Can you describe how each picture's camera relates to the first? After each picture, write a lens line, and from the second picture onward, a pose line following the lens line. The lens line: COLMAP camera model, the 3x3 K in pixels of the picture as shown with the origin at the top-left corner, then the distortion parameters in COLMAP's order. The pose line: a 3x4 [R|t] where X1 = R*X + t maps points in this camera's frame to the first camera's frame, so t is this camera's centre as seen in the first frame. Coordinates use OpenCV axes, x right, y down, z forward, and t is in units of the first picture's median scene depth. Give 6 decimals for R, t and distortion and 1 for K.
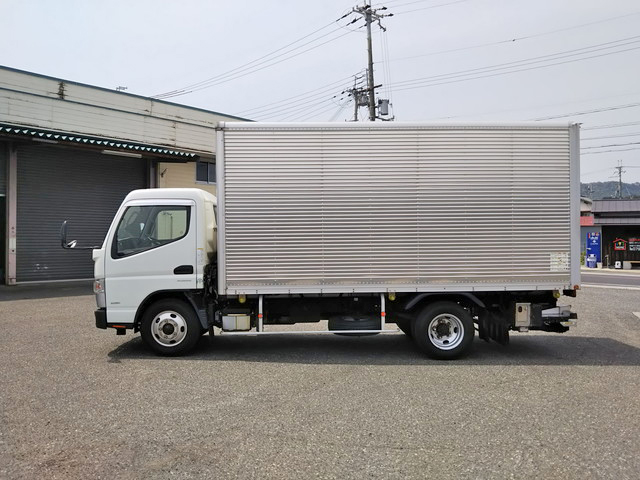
lens RADIAL K [[557.1, 0, 320.0], [0, 557.1, 240.0], [0, 0, 1]] dist [-0.008480, -0.012357]
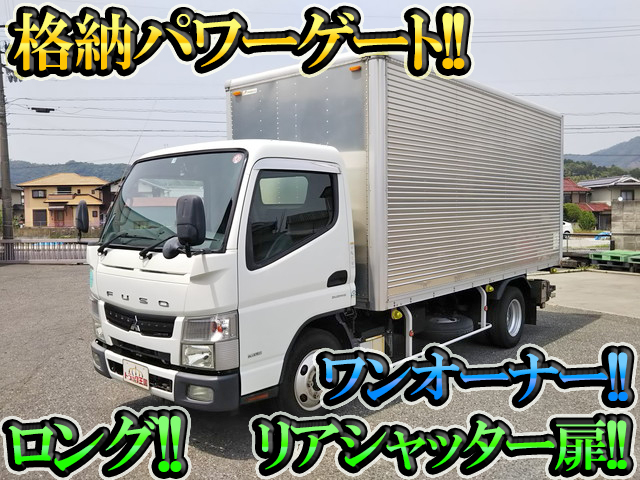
lens RADIAL K [[557.1, 0, 320.0], [0, 557.1, 240.0], [0, 0, 1]] dist [-0.008480, -0.012357]
pose [[0.676100, -0.038563, 0.735800, -0.700442], [0.010217, 0.999024, 0.042971, -0.014944], [-0.736739, -0.021535, 0.675834, 0.603567]]
